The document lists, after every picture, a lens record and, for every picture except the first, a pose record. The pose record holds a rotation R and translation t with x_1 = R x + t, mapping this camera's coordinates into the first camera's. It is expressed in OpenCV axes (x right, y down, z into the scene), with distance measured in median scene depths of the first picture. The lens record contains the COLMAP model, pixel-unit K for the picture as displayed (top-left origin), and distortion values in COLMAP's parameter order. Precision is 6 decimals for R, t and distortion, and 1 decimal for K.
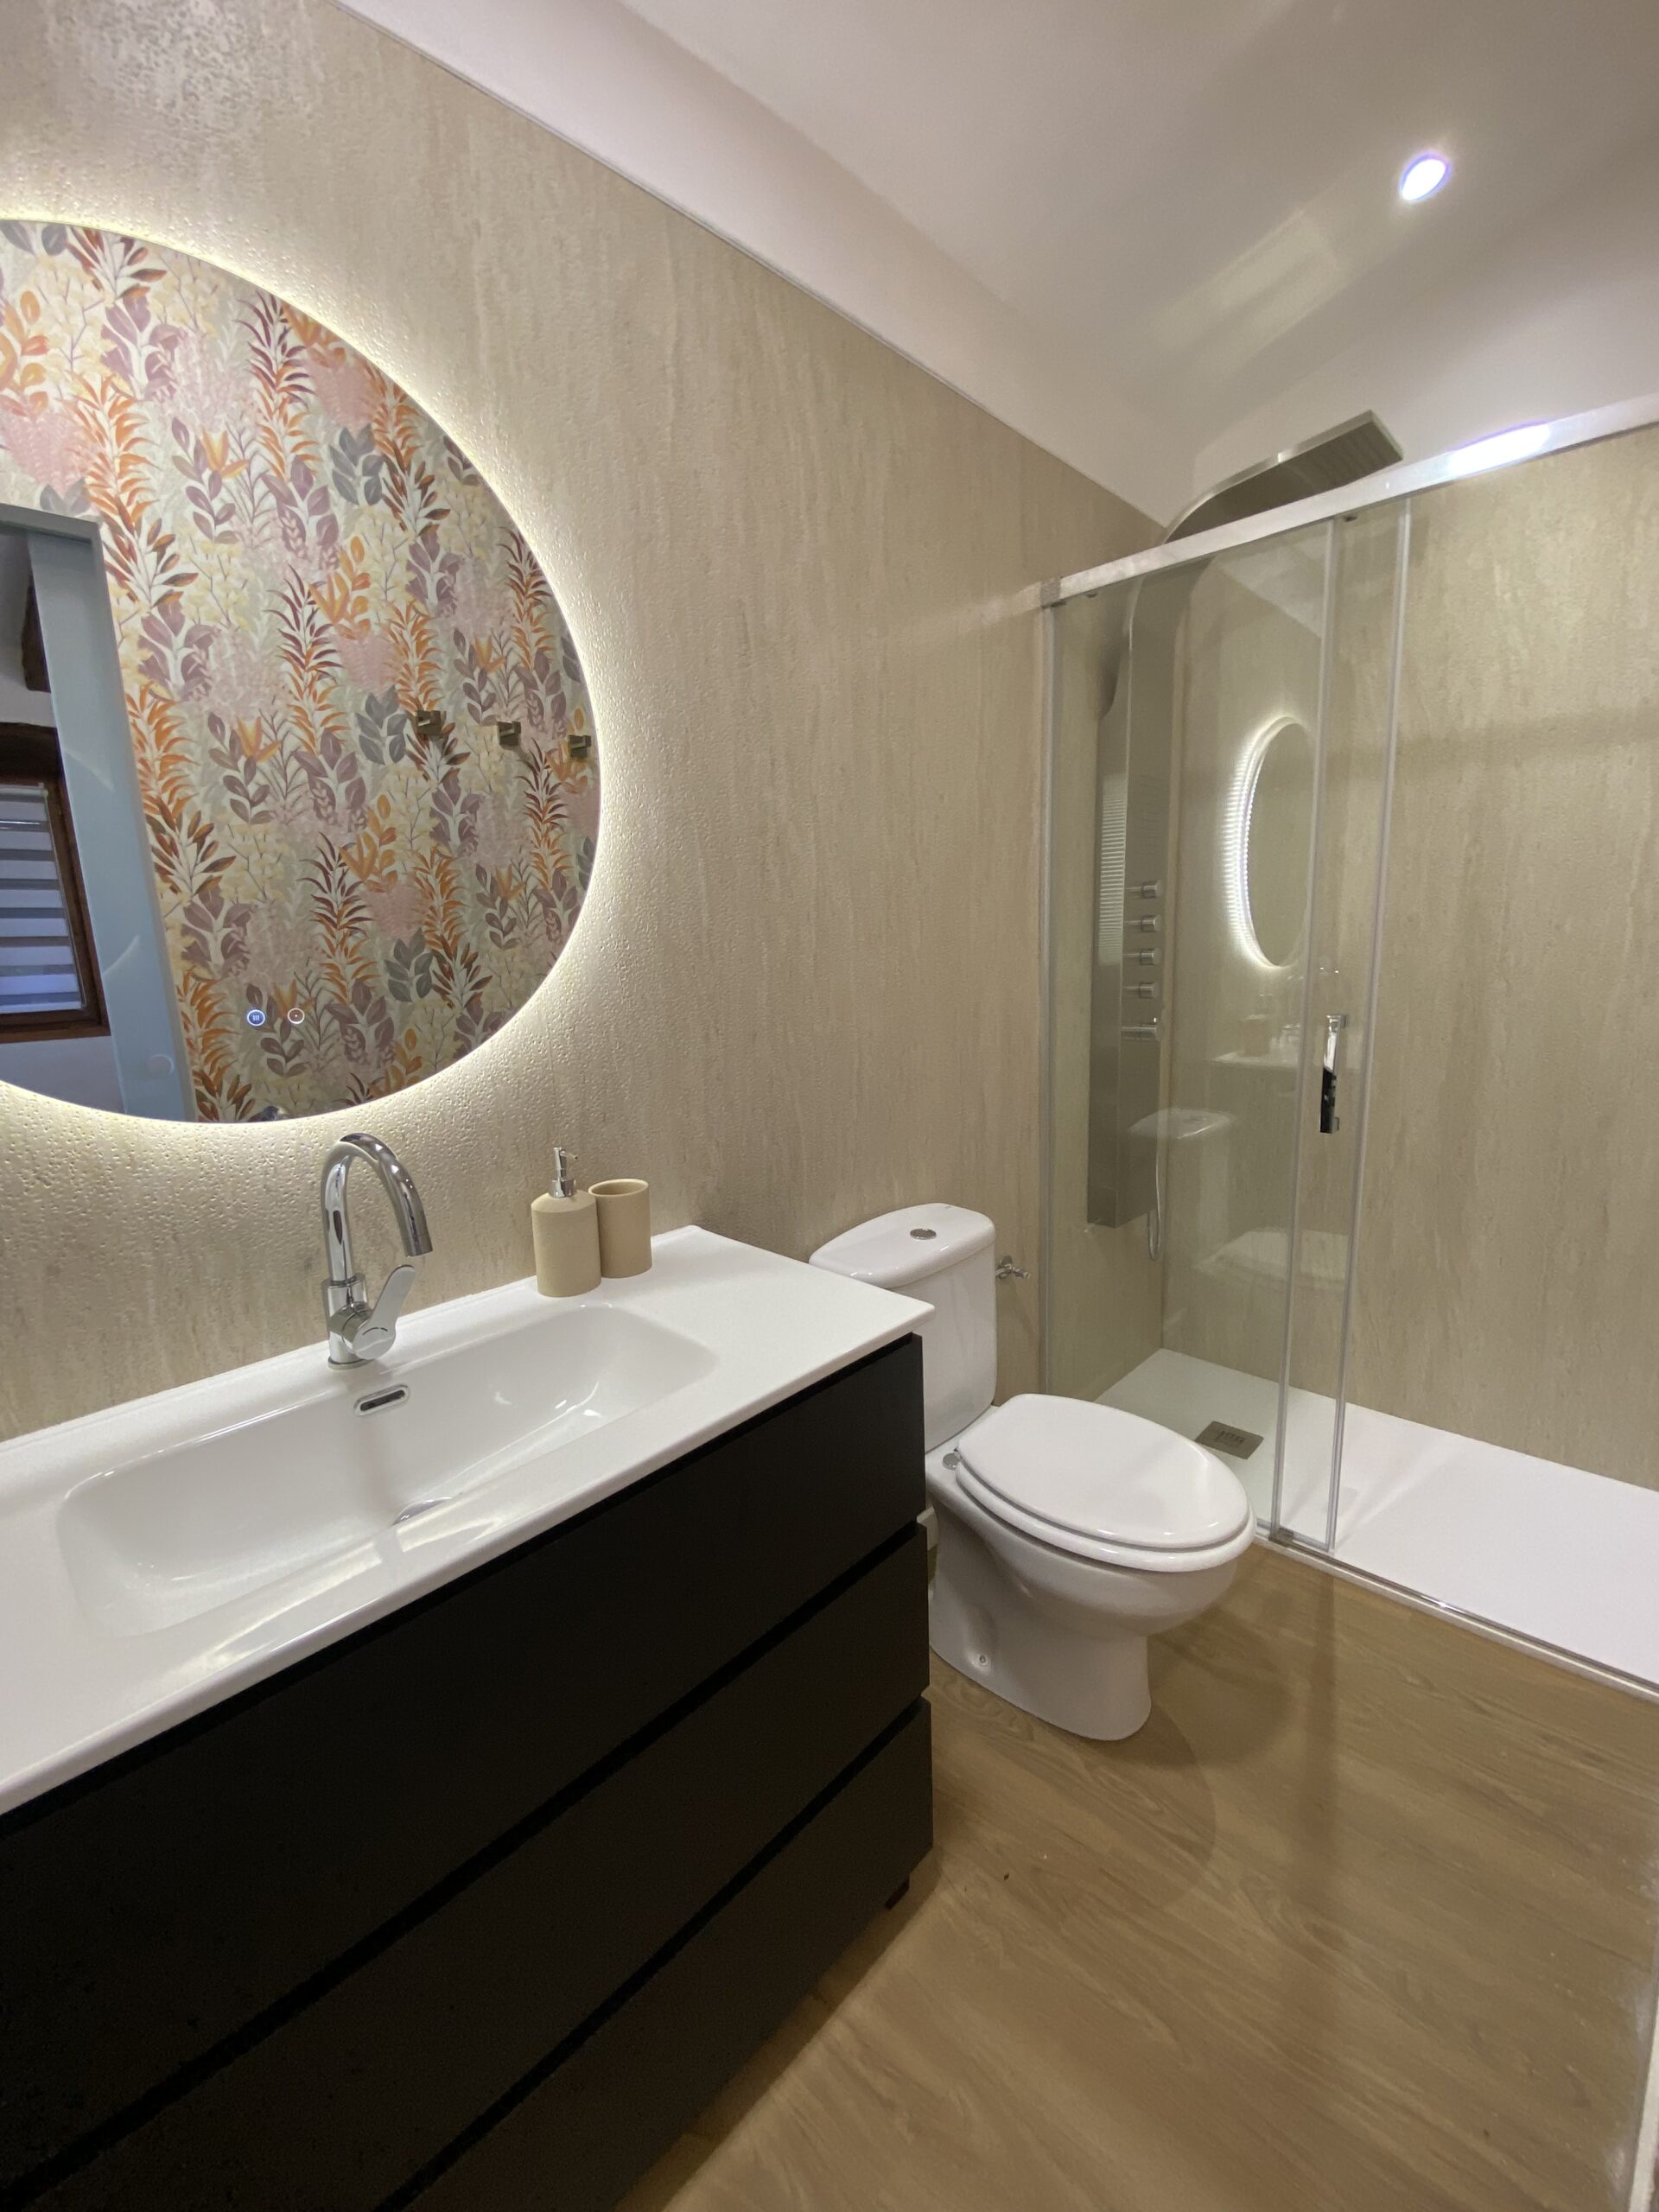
lens RADIAL K [[900.1, 0, 829.5], [0, 900.1, 1106.0], [0, 0, 1]] dist [0.066104, -0.049438]
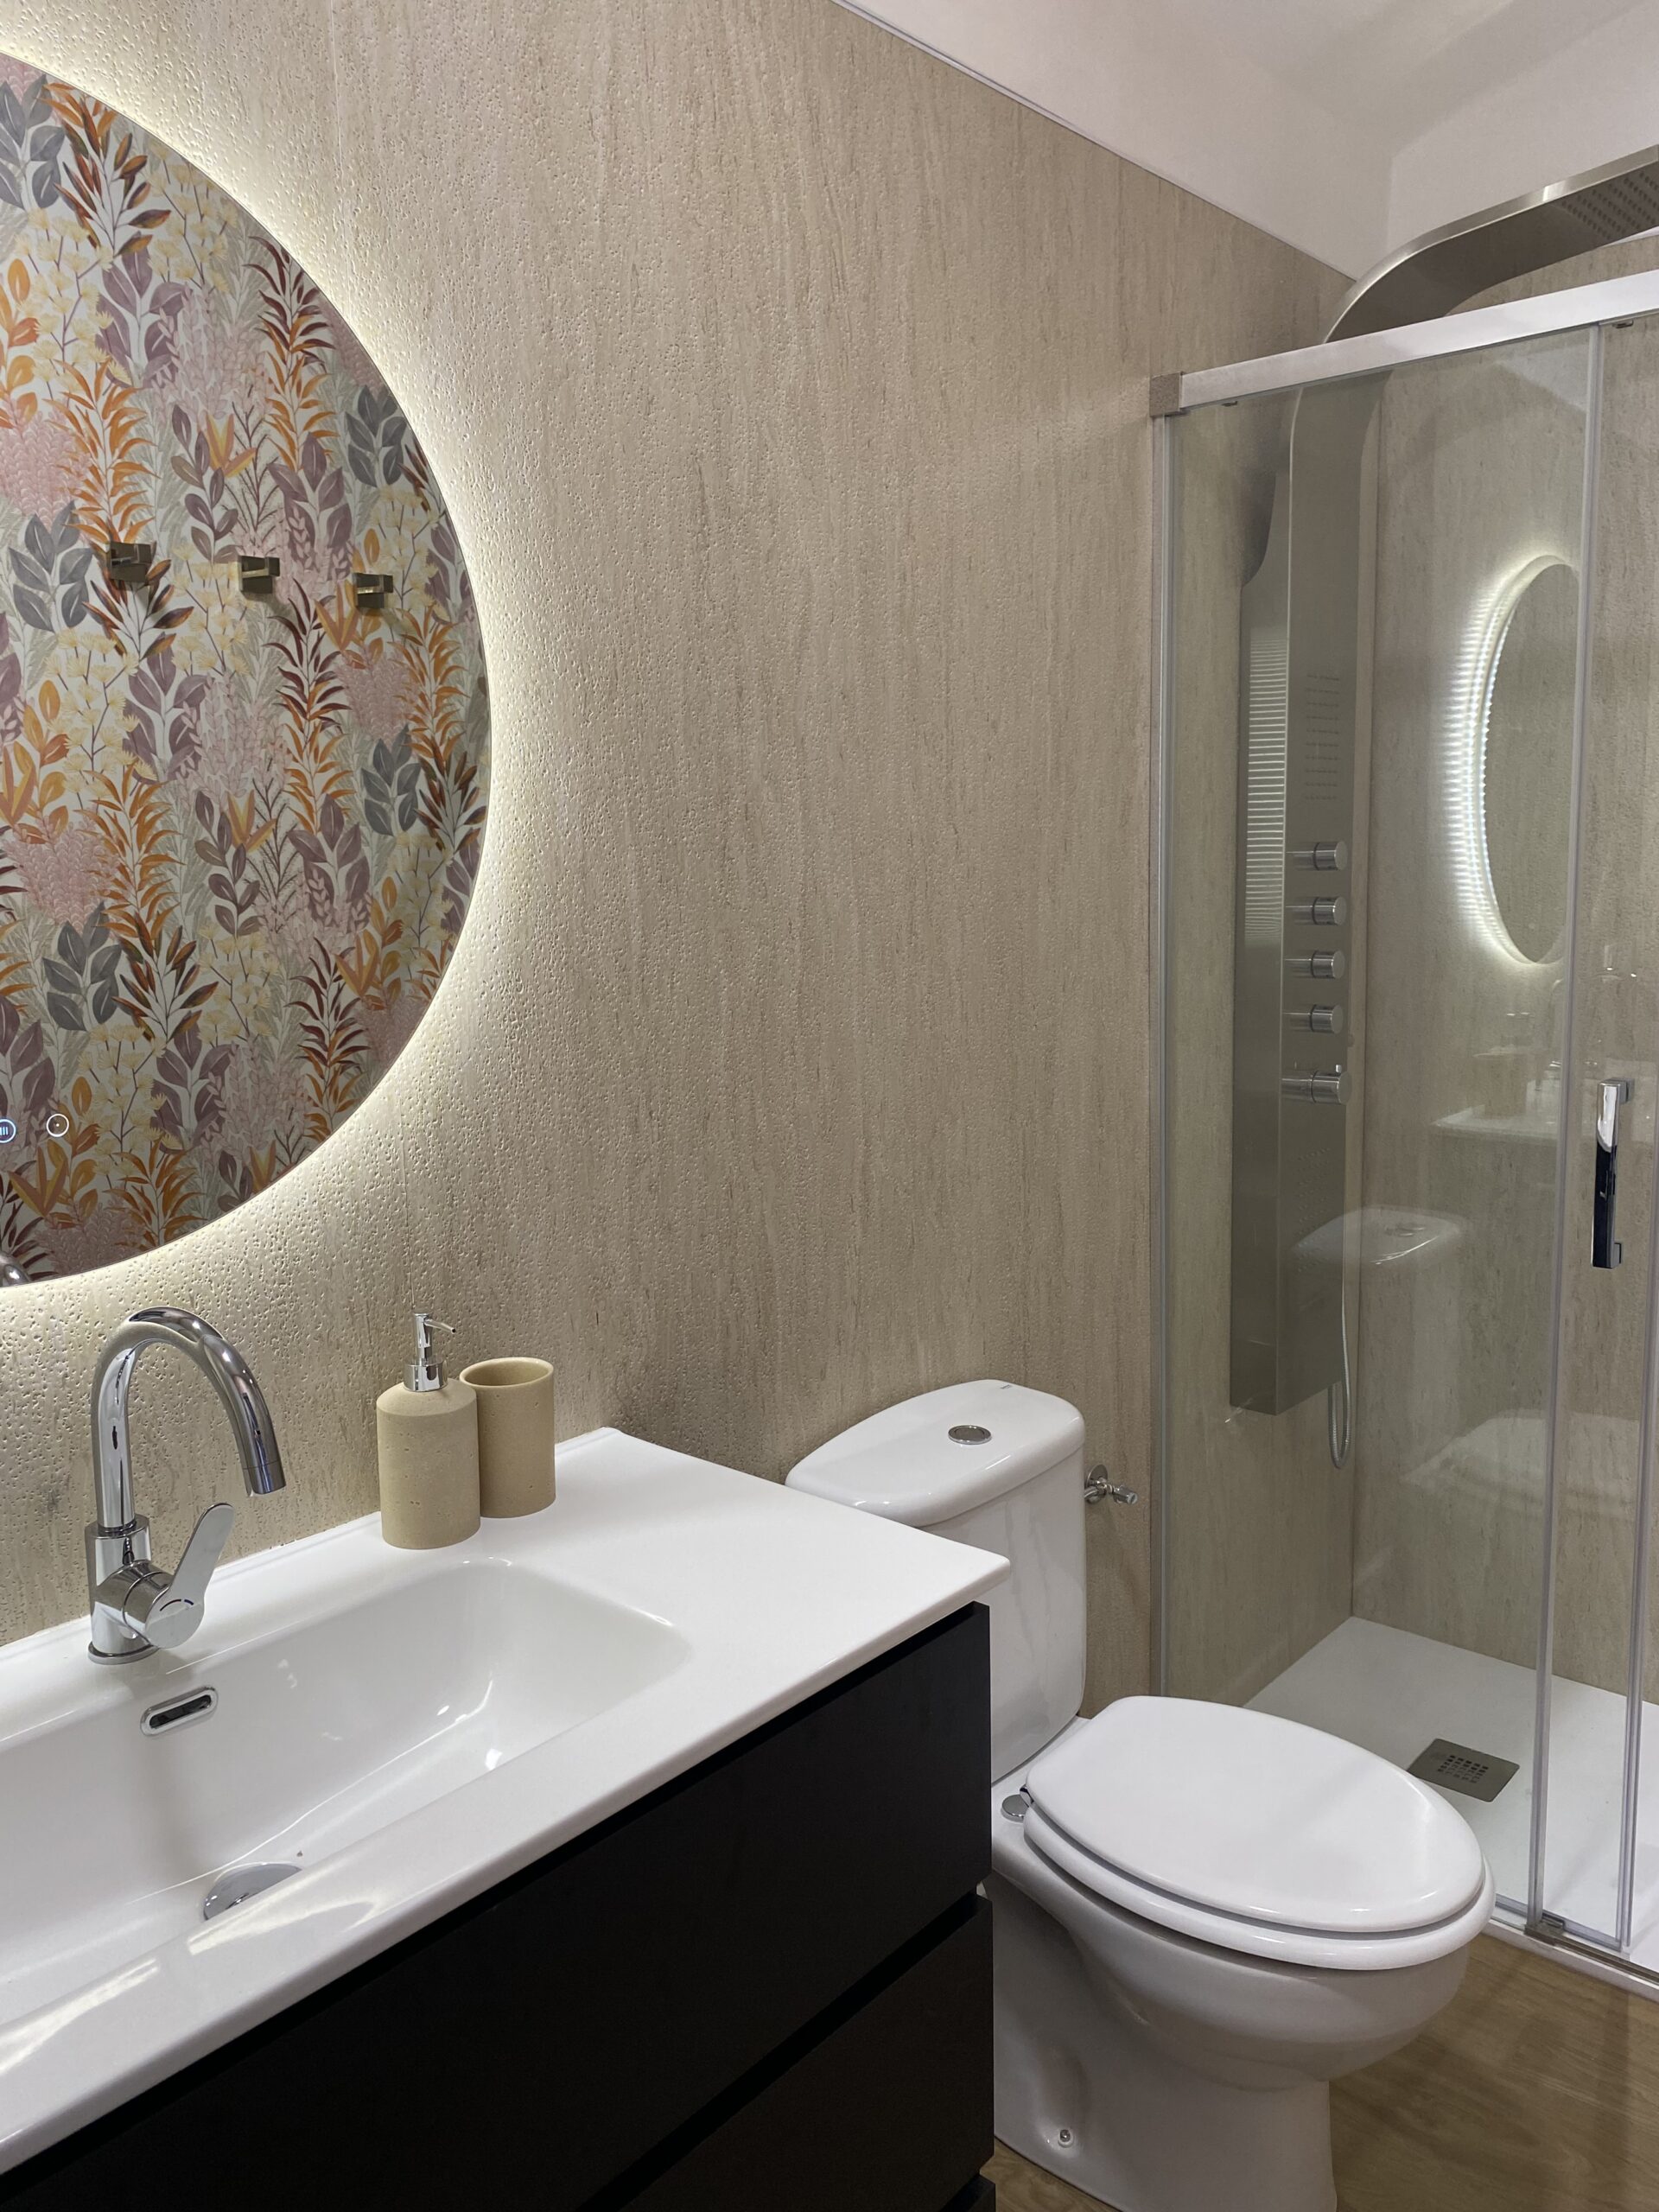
lens RADIAL K [[1704.6, 0, 820.2], [0, 1704.6, 1088.2], [0, 0, 1]] dist [0.036337, -0.012859]
pose [[0.998777, 0.006157, 0.049053, -0.044348], [-0.004265, 0.999246, -0.038590, -0.038238], [-0.049254, 0.038334, 0.998050, -0.129865]]
